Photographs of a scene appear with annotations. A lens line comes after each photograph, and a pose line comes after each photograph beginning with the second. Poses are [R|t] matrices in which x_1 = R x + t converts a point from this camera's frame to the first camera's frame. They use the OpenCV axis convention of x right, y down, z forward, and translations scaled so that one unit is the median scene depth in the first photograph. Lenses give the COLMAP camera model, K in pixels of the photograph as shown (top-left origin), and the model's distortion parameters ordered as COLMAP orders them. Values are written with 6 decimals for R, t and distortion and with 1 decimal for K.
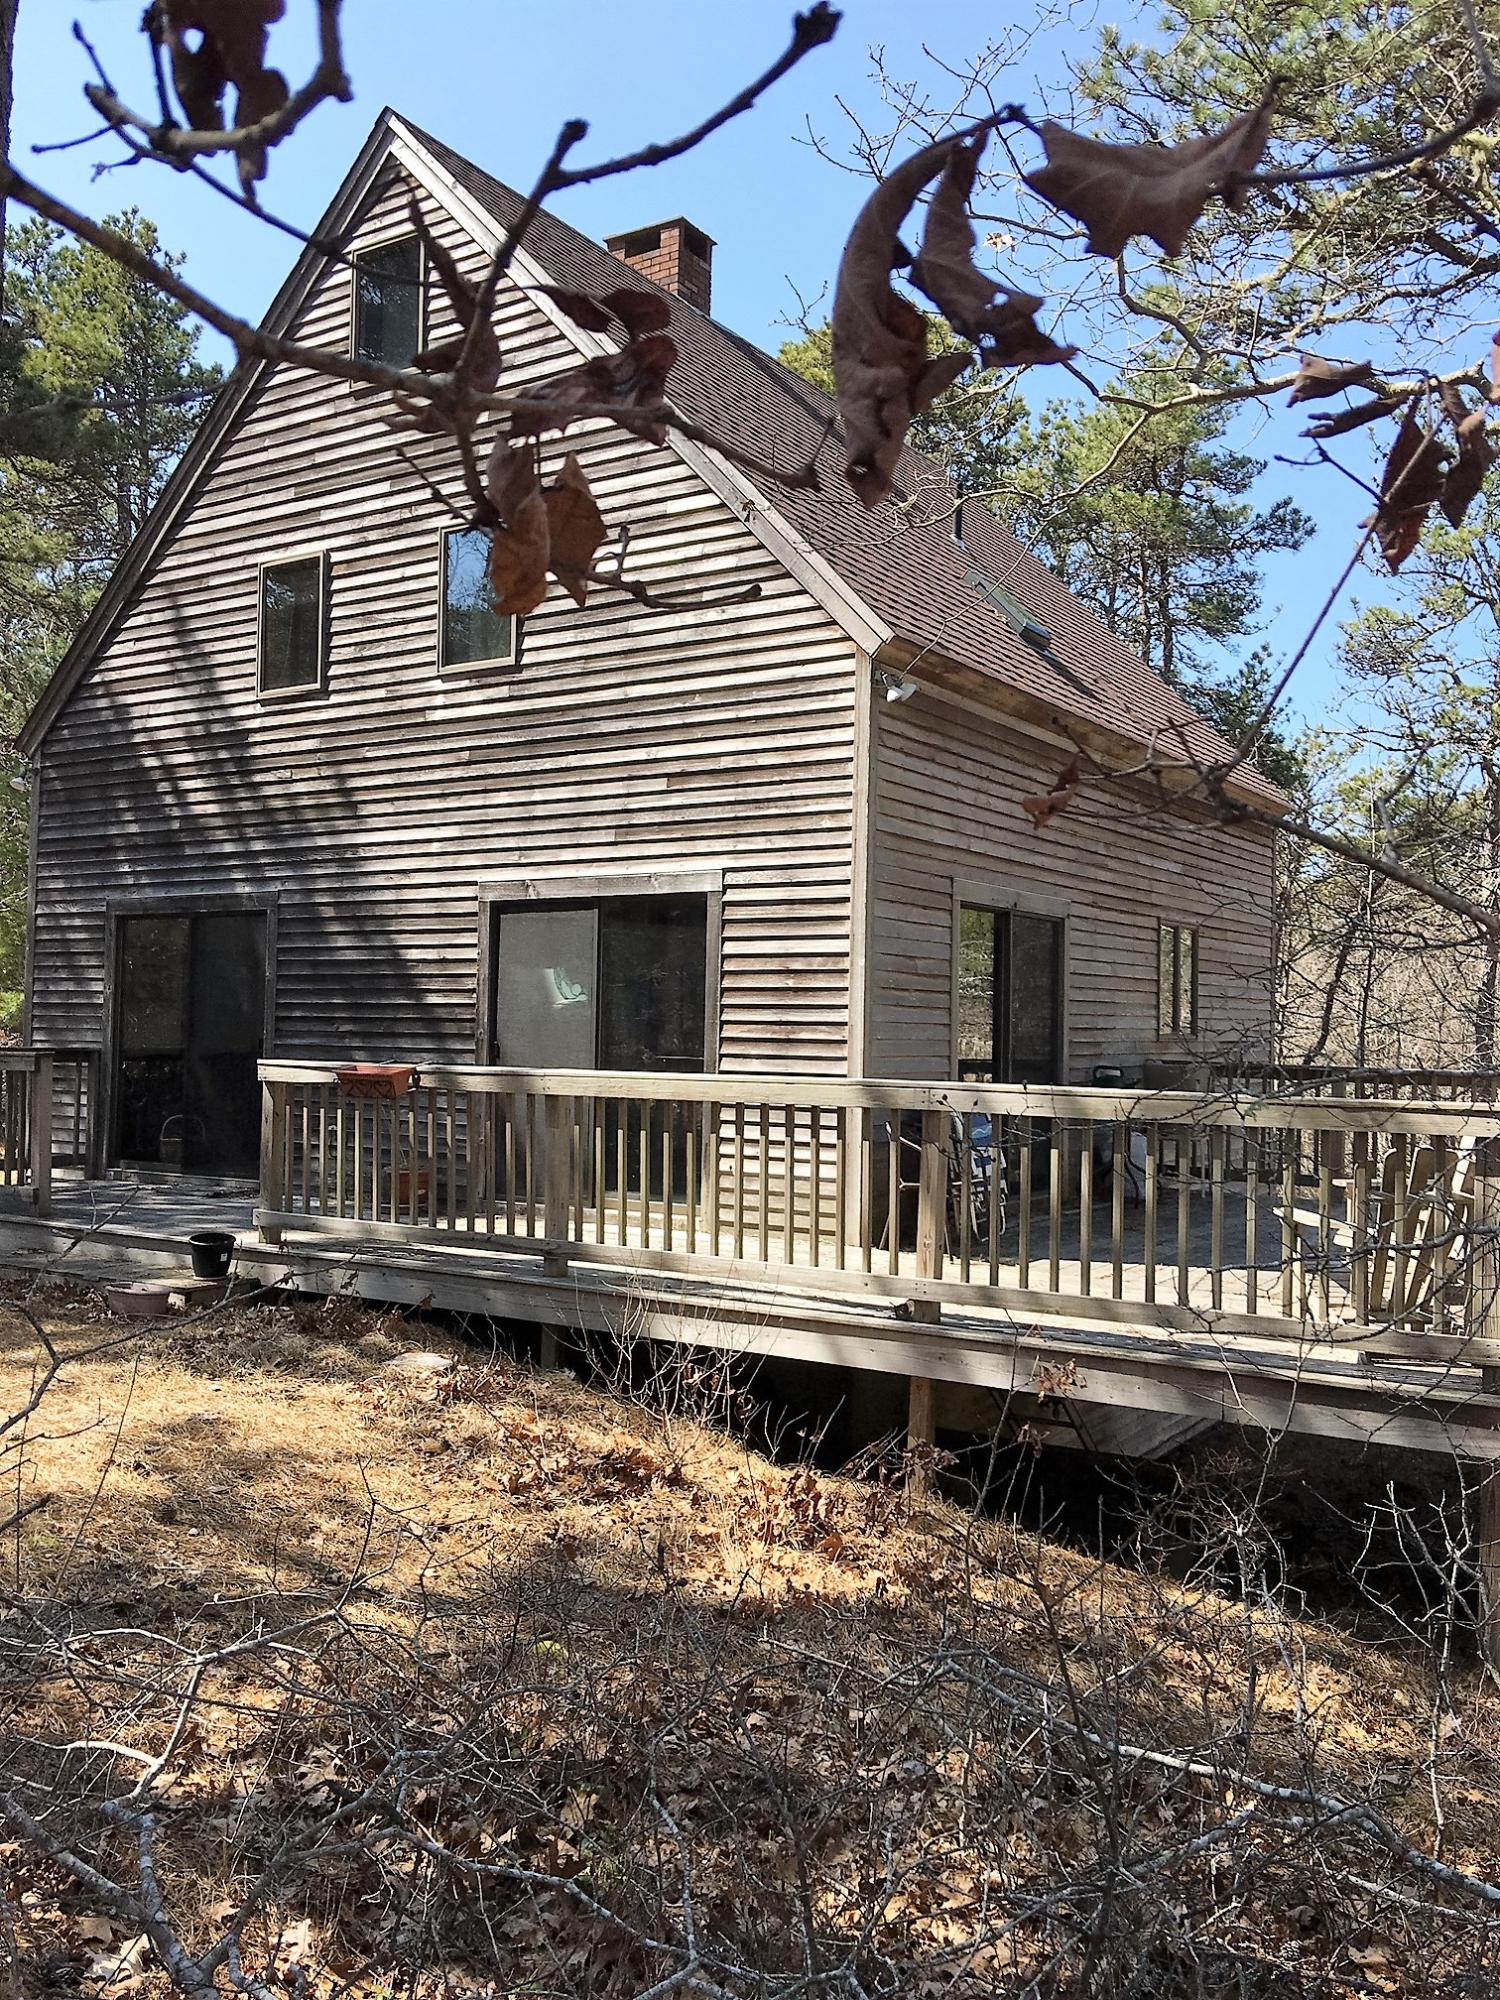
lens RADIAL K [[1690.6, 0, 761.8], [0, 1690.6, 991.0], [0, 0, 1]] dist [0.076100, -0.145104]
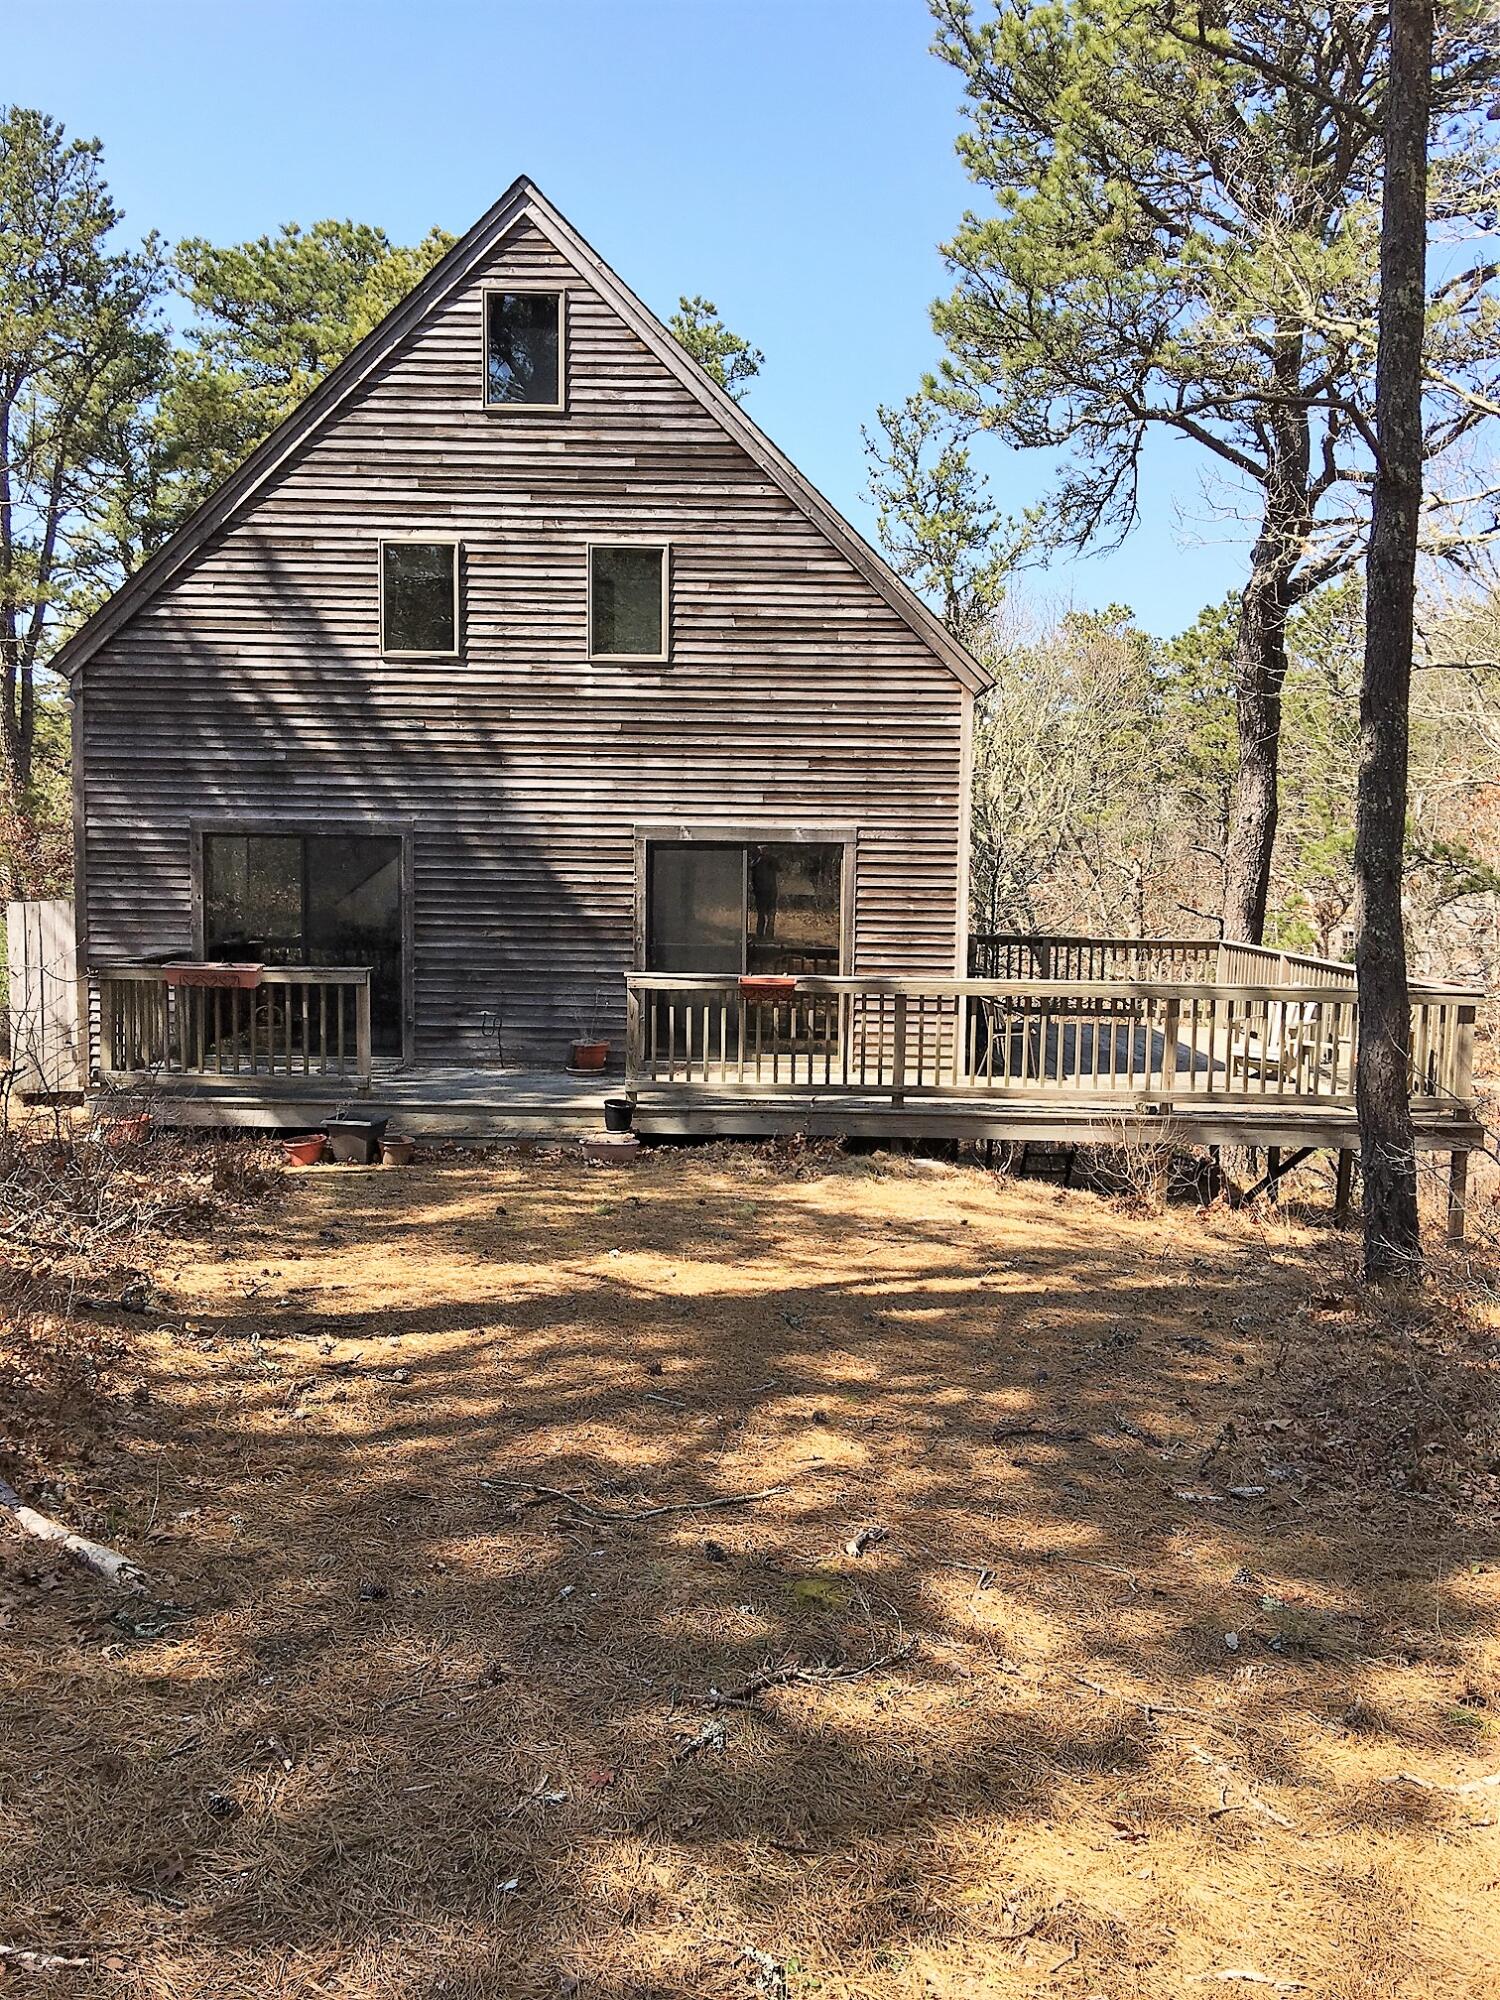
lens RADIAL K [[1690.6, 0, 761.8], [0, 1690.6, 991.0], [0, 0, 1]] dist [0.076100, -0.145104]
pose [[0.839832, -0.048288, 0.540694, -0.792151], [-0.016486, 0.993308, 0.114317, -0.086972], [-0.542595, -0.104921, 0.833416, -0.170454]]
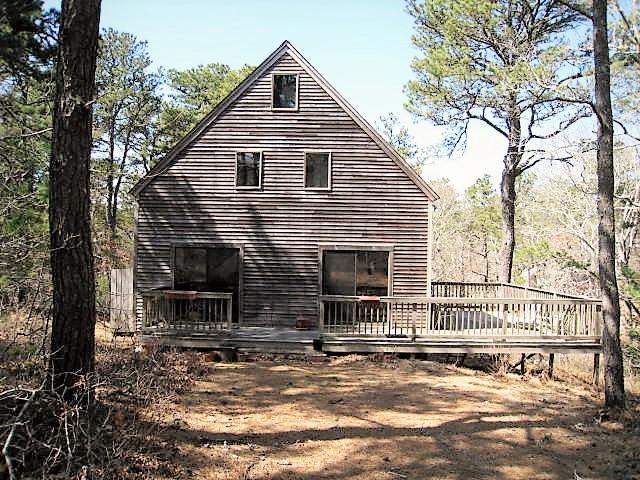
lens RADIAL K [[527.9, 0, 320.0], [0, 527.9, 240.0], [0, 0, 1]] dist [-0.132107, 0.001486]
pose [[0.846142, 0.013967, 0.532775, -0.799079], [-0.021108, 0.999750, 0.007314, -0.082364], [-0.532540, -0.017435, 0.846226, -0.032568]]
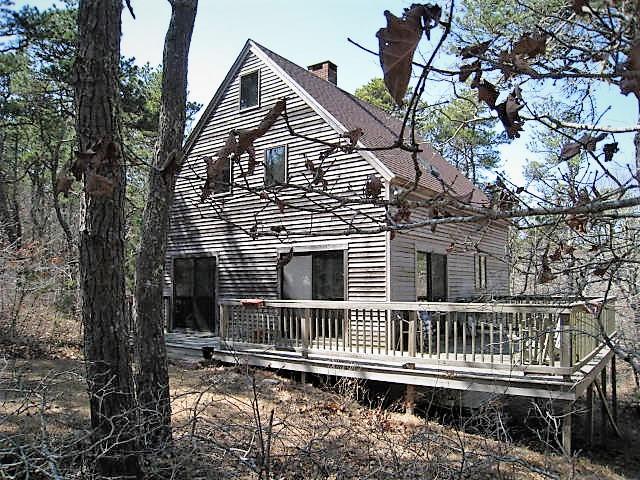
lens RADIAL K [[541.3, 0, 283.8], [0, 541.3, 238.5], [0, 0, 1]] dist [-0.089598, 0.004224]
pose [[0.993512, -0.023532, -0.111270, -0.026738], [0.016213, 0.997673, -0.066226, -0.007992], [0.112569, 0.063992, 0.991581, -0.111094]]
